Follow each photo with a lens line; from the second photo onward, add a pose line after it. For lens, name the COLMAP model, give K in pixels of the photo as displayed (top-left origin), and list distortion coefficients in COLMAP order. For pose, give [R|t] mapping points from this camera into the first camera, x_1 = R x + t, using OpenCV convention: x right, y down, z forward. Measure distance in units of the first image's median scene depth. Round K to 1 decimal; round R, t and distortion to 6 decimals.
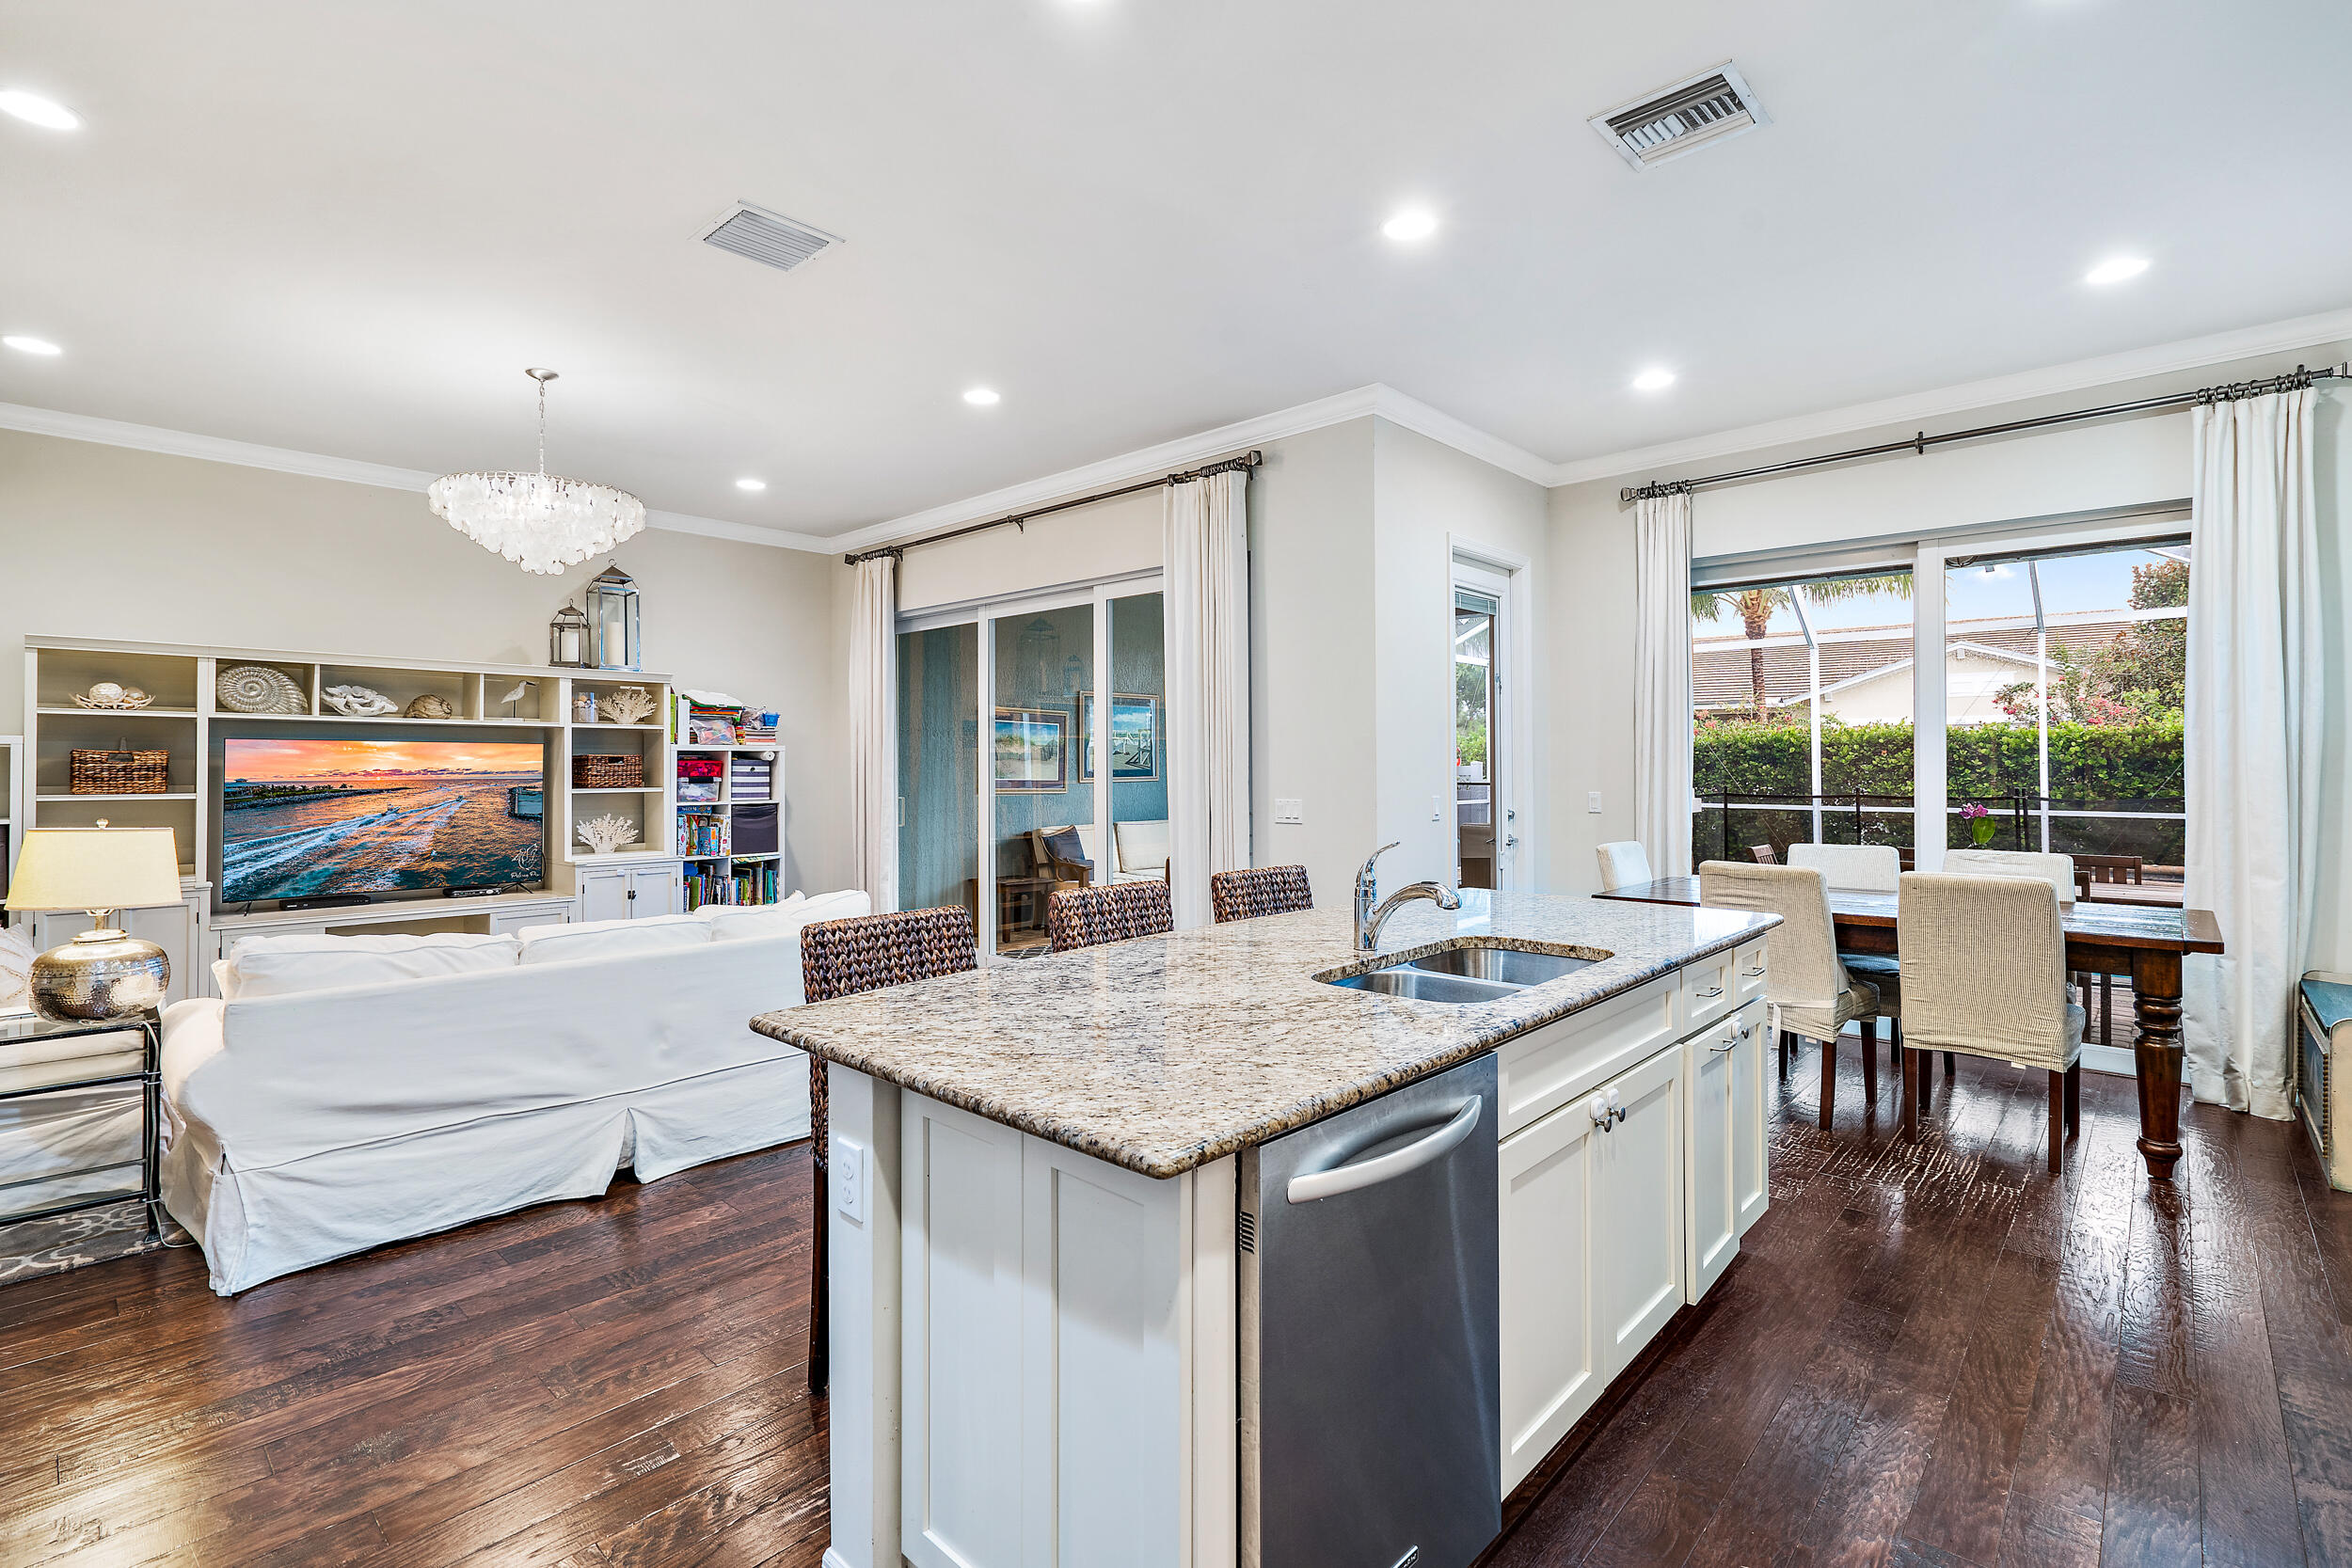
lens RADIAL K [[1086.1, 0, 1176.0], [0, 1086.1, 784.0], [0, 0, 1]] dist [0.000159, 0.000432]
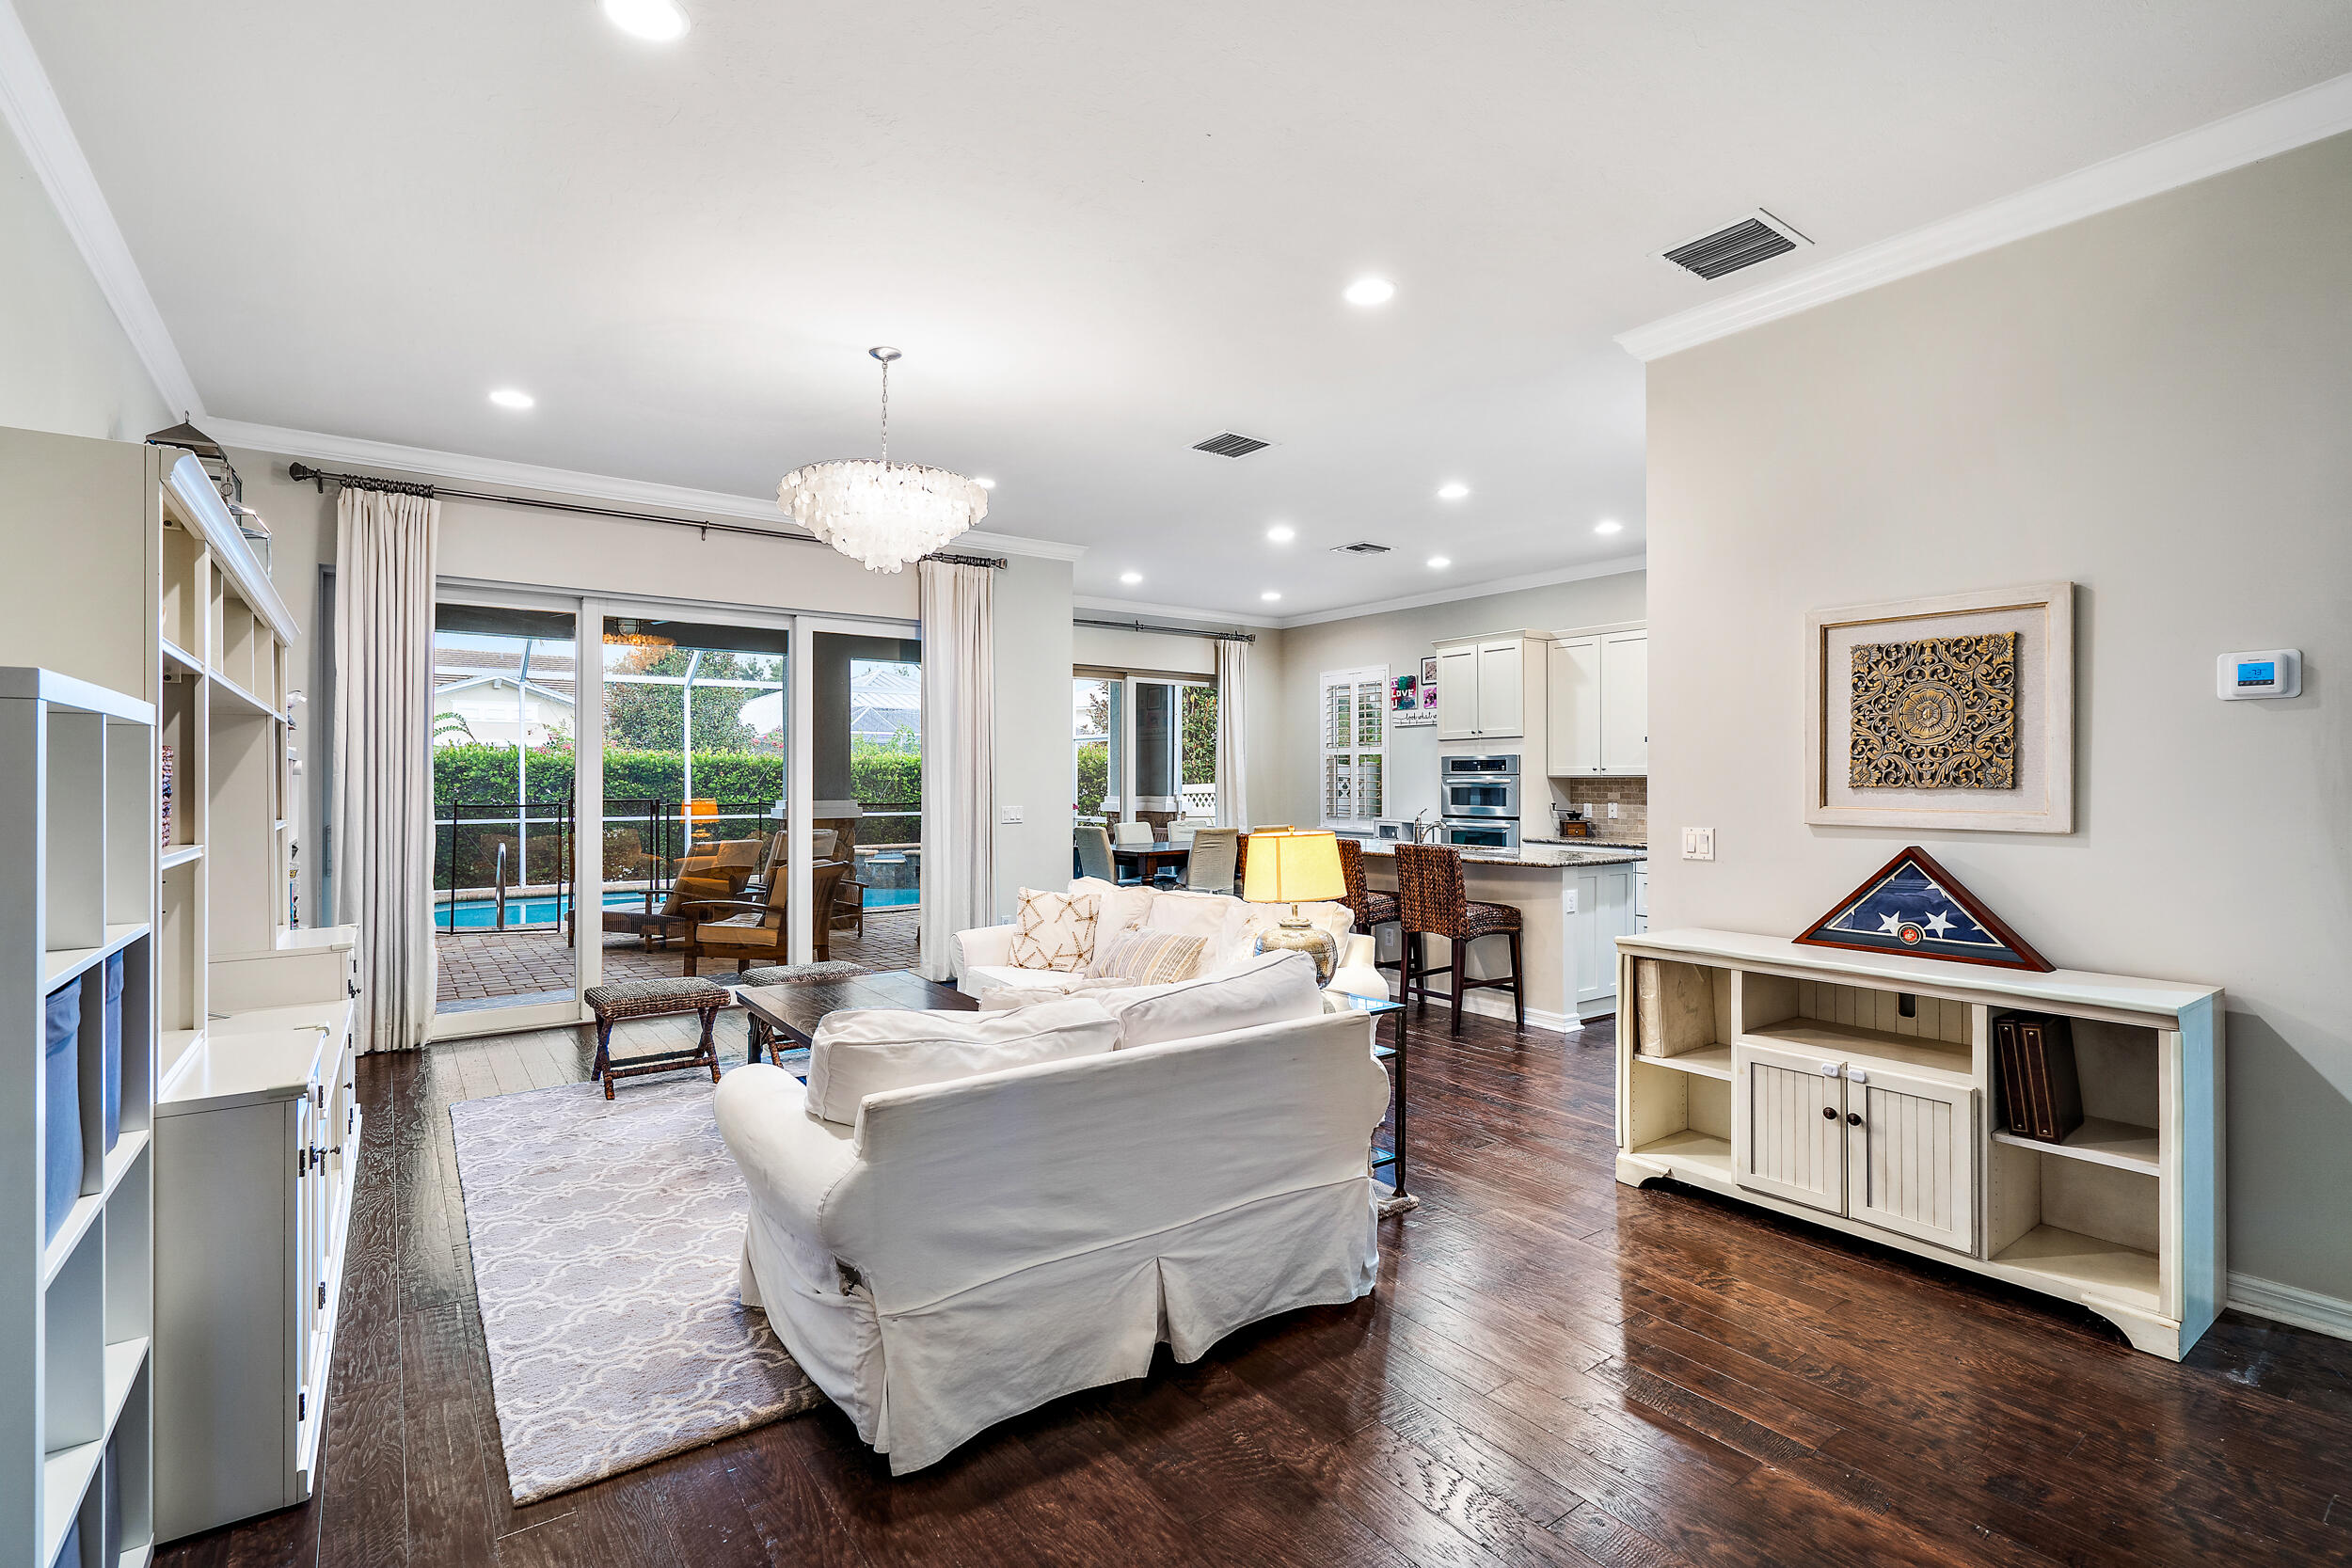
lens RADIAL K [[1076.6, 0, 1176.0], [0, 1076.6, 784.0], [0, 0, 1]] dist [-0.001776, -0.000059]
pose [[0.199039, 0.000328, 0.979992, -1.199738], [0.016505, 0.999857, -0.003687, -0.006271], [-0.979853, 0.016909, 0.199005, 0.489648]]
